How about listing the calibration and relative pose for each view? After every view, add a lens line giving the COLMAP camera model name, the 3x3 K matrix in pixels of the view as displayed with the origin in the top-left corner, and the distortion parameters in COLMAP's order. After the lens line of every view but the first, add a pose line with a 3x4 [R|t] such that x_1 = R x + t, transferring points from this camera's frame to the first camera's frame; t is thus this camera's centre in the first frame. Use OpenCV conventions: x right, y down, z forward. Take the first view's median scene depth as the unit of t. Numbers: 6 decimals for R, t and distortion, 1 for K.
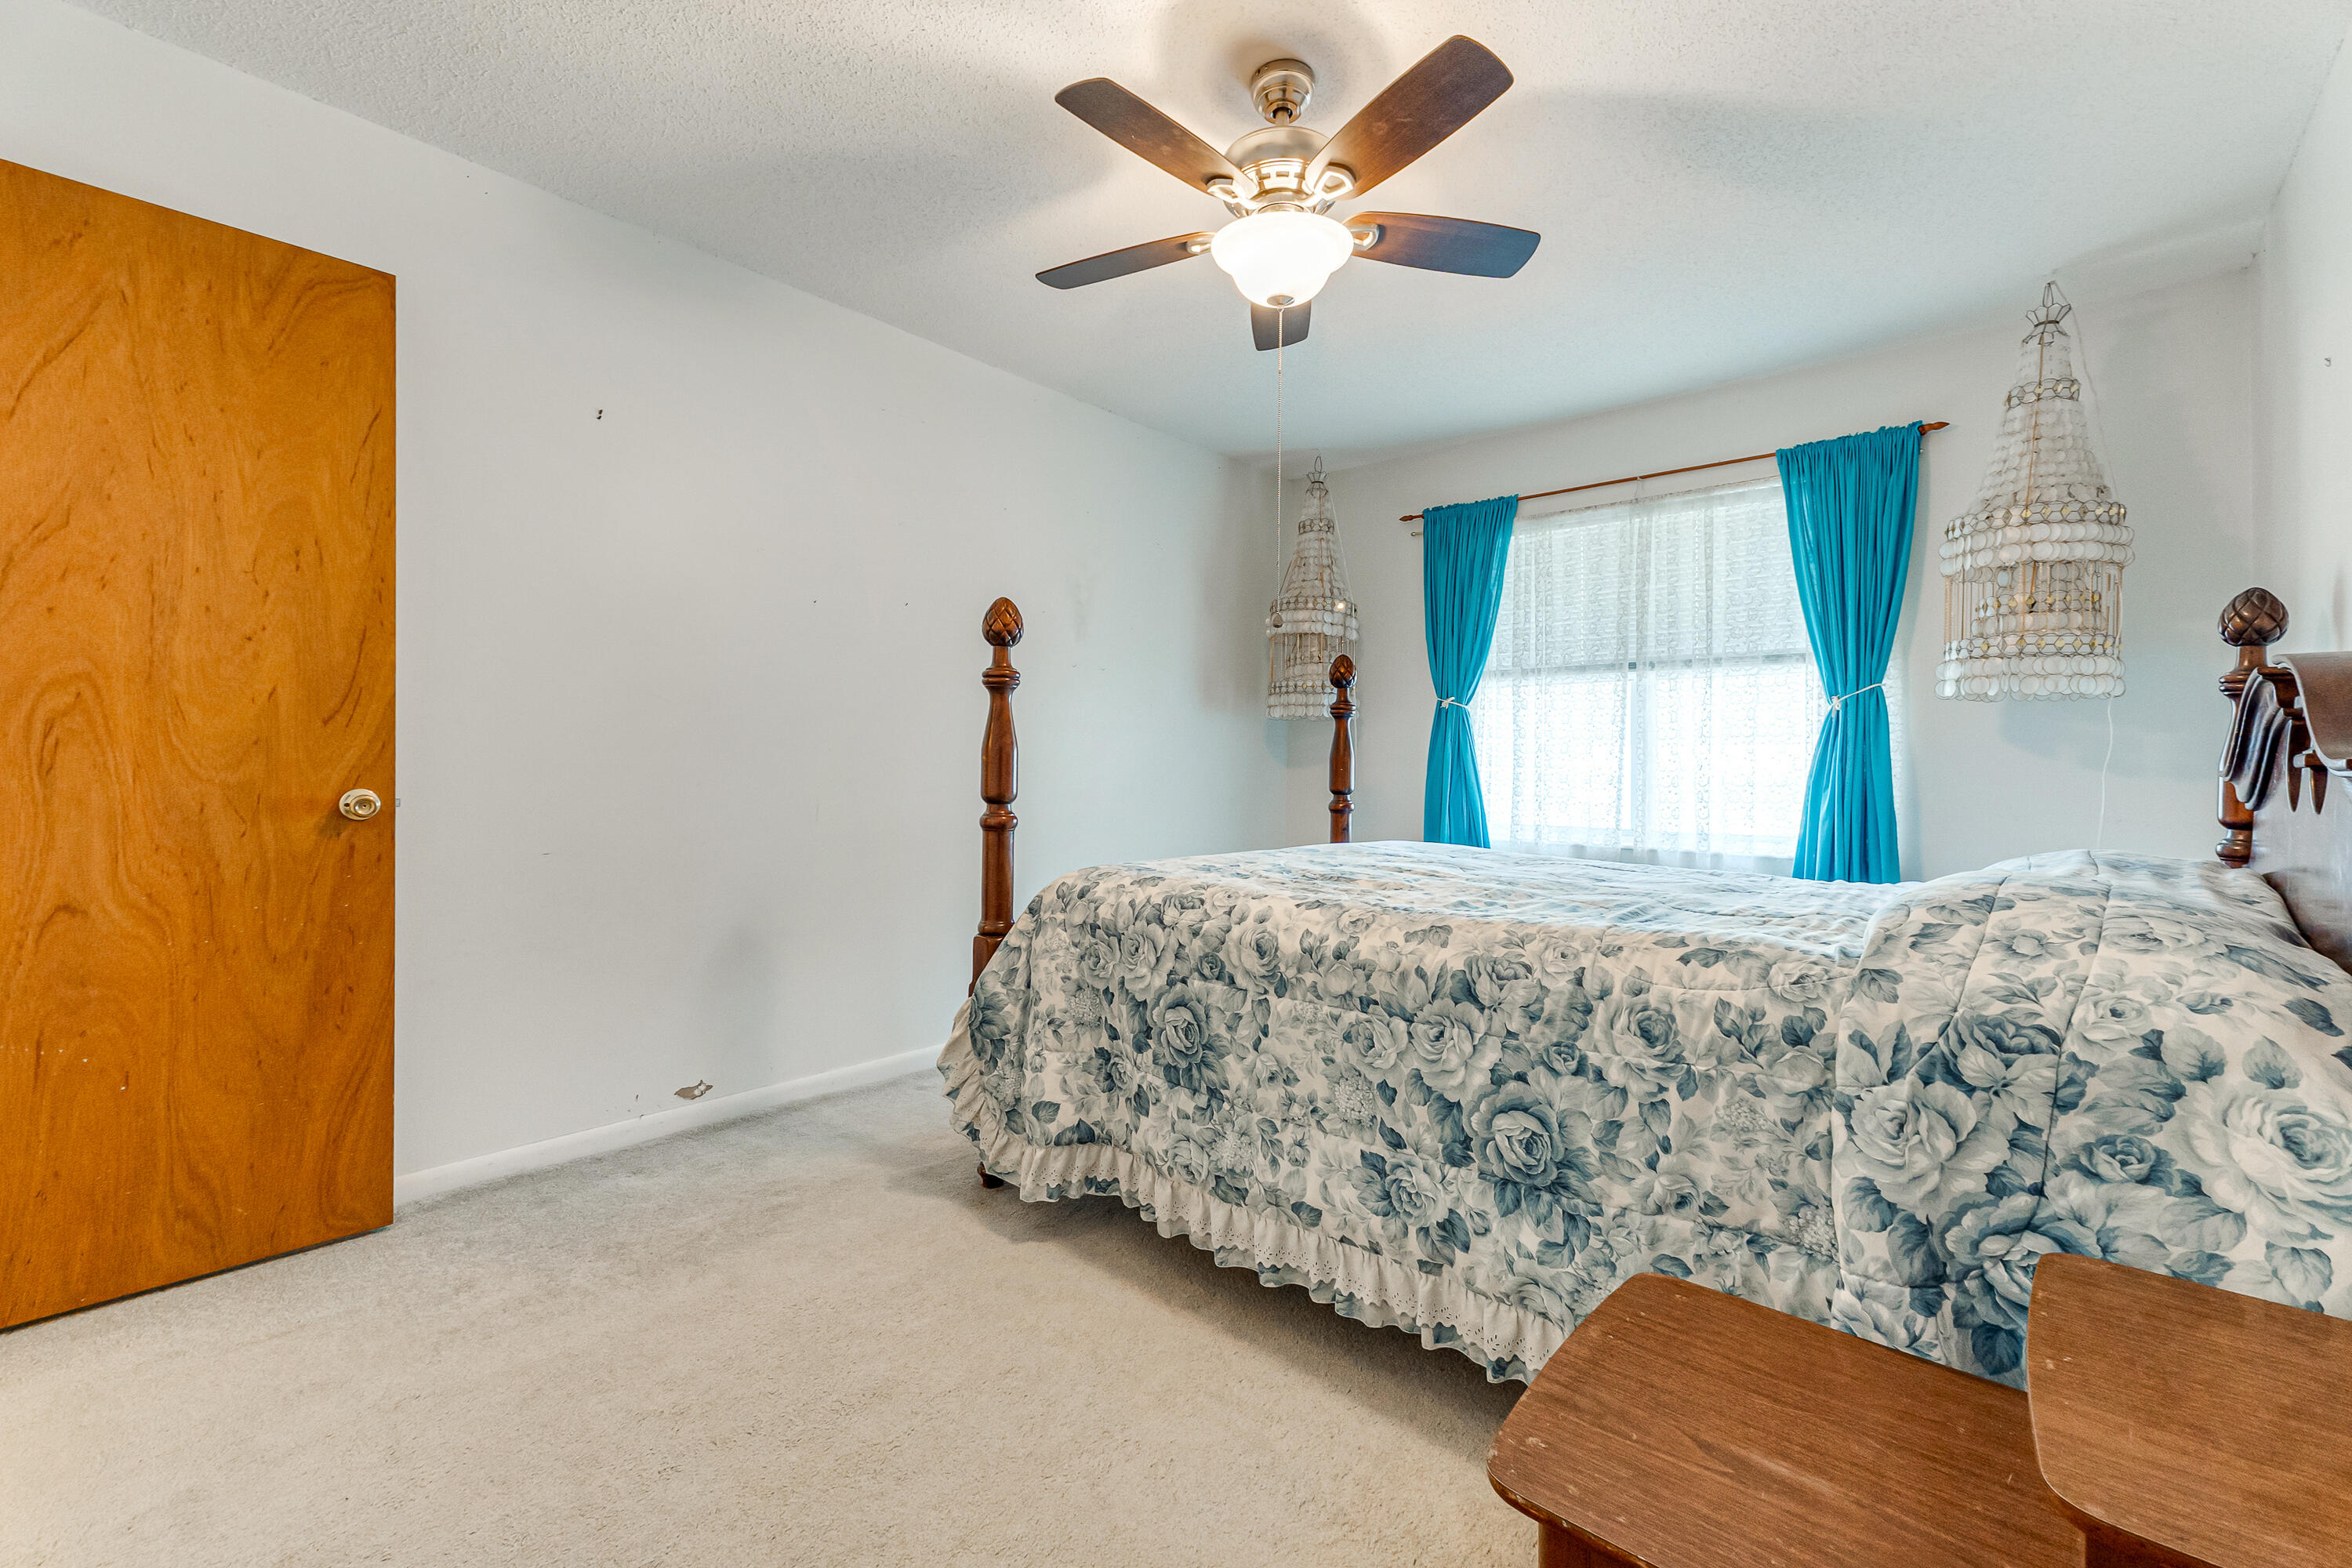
lens RADIAL K [[999.2, 0, 1189.7], [0, 999.2, 774.5], [0, 0, 1]] dist [0.003492, 0.000314]
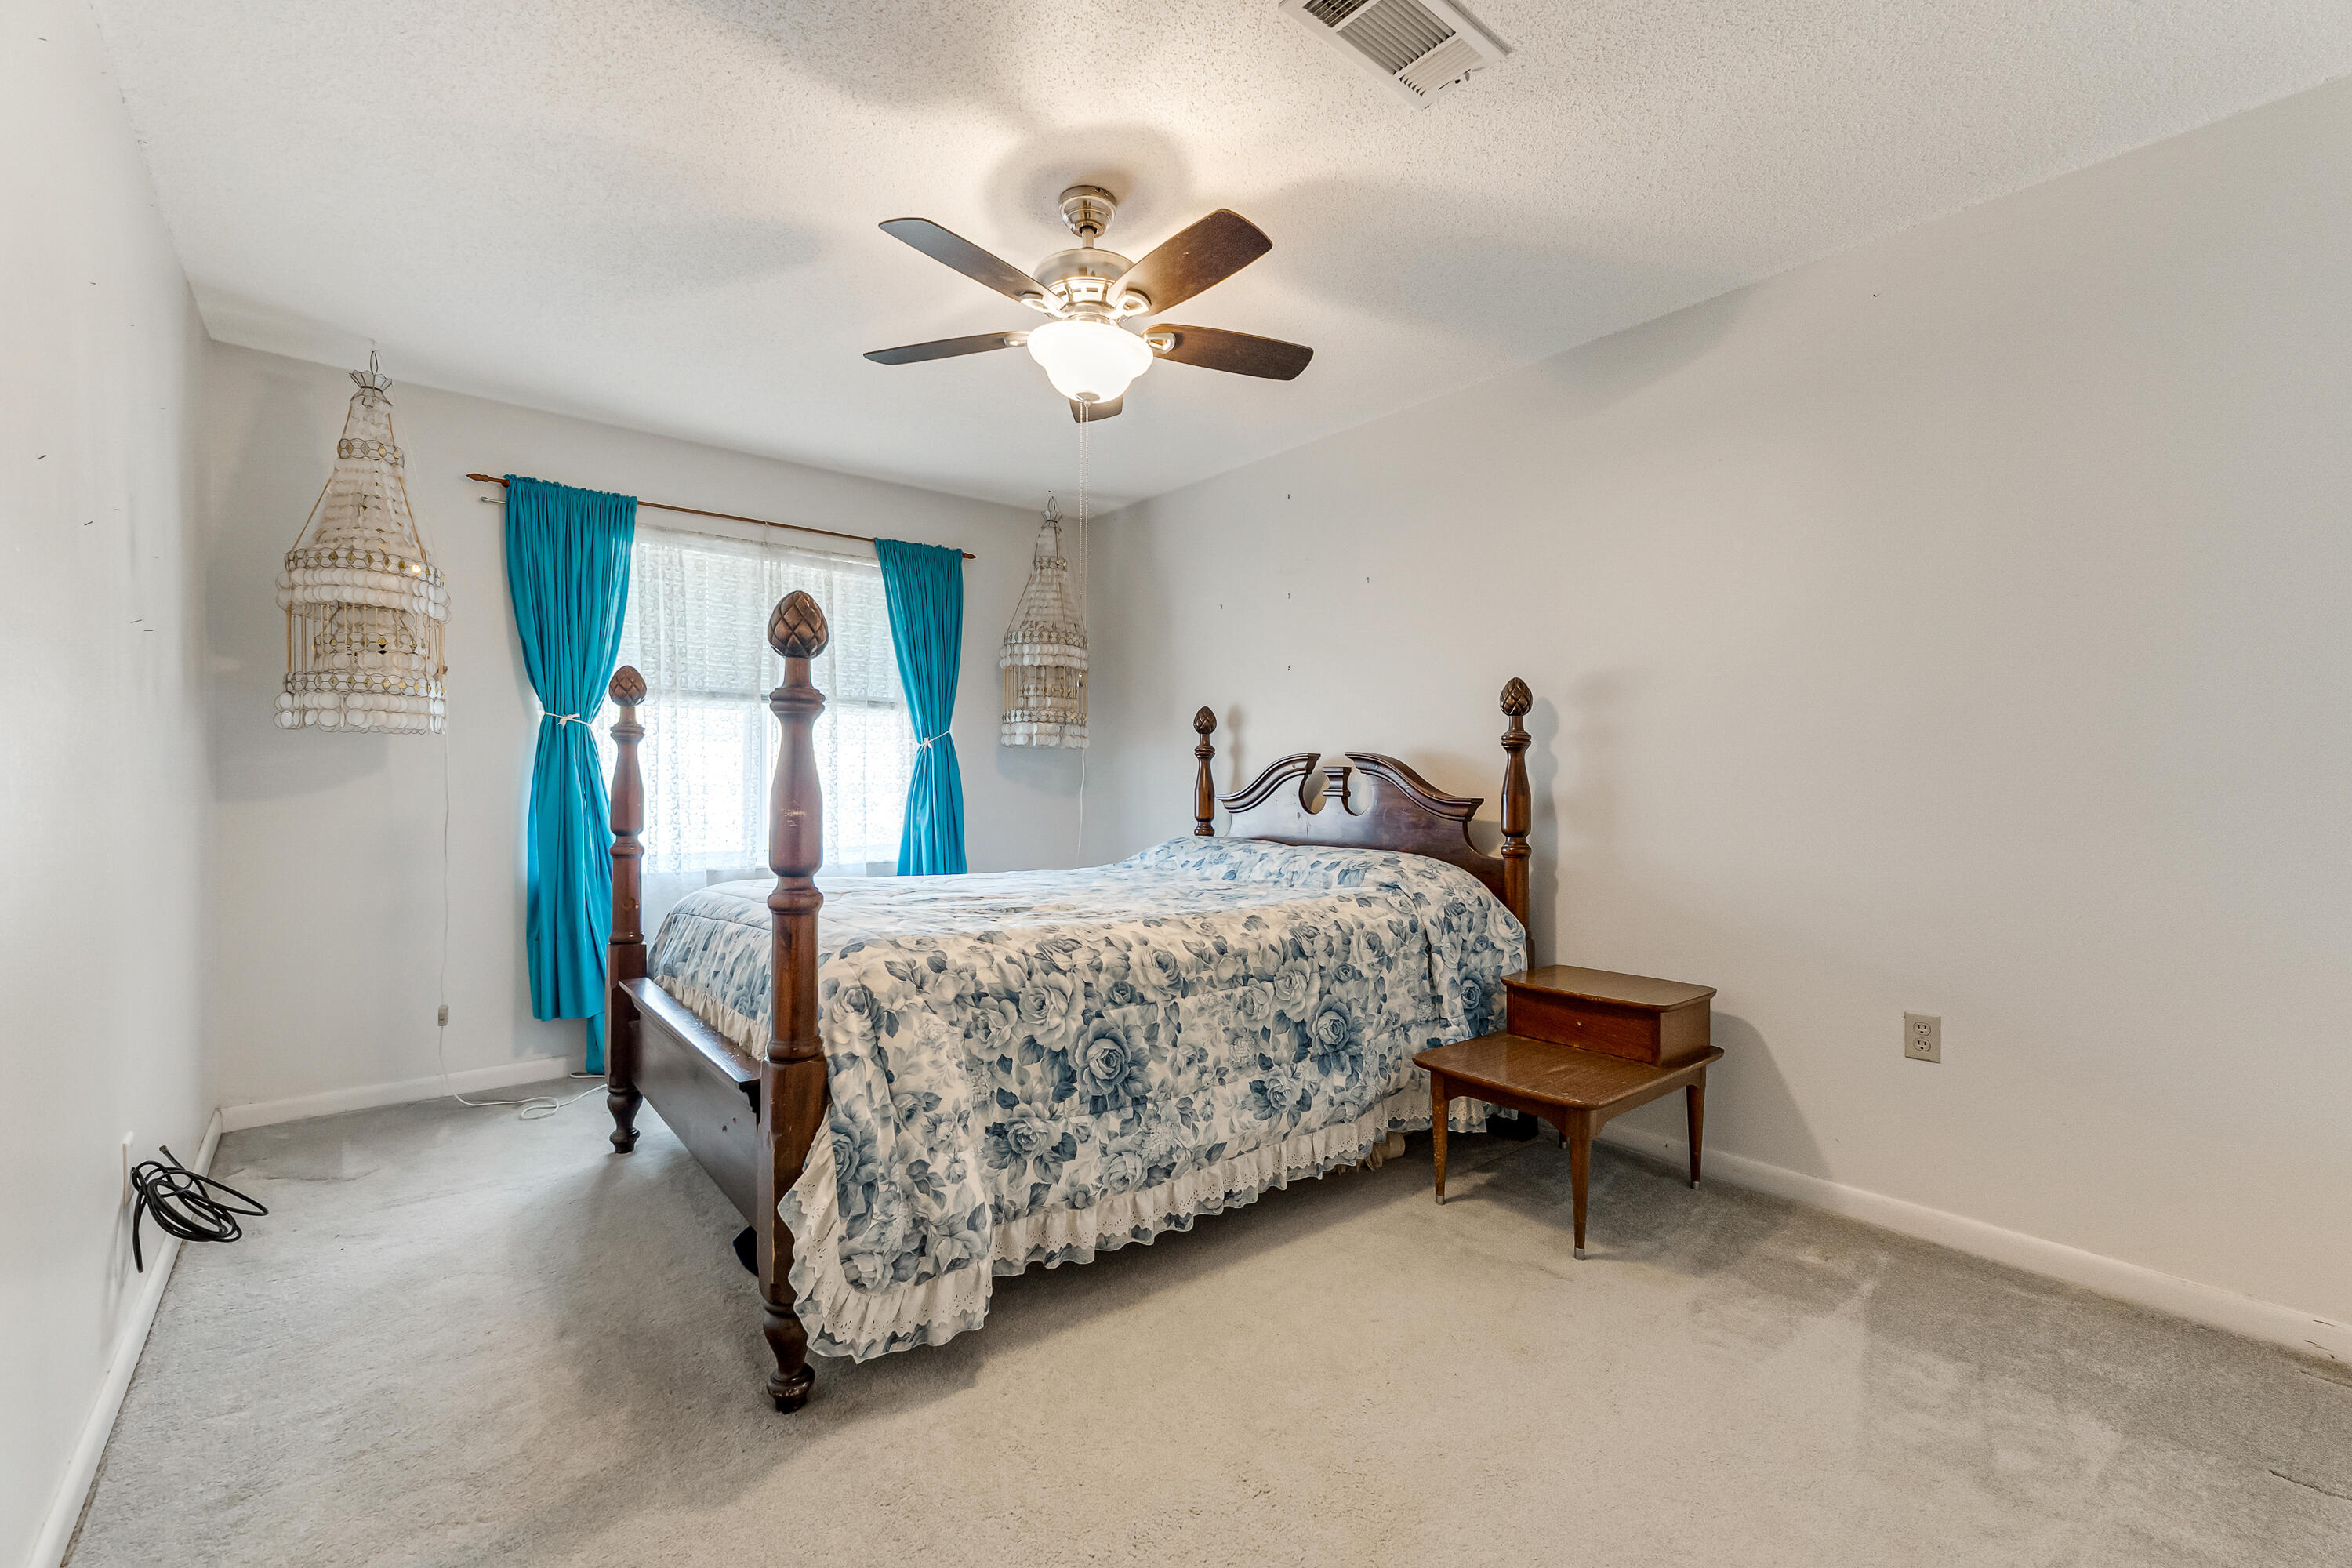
lens RADIAL K [[999.2, 0, 1183.7], [0, 999.2, 791.2], [0, 0, 1]] dist [0.003492, 0.000314]
pose [[0.162573, -0.023157, 0.986425, -1.072541], [0.005707, 0.999730, 0.022528, -0.059224], [-0.986680, 0.001967, 0.162662, 0.754039]]
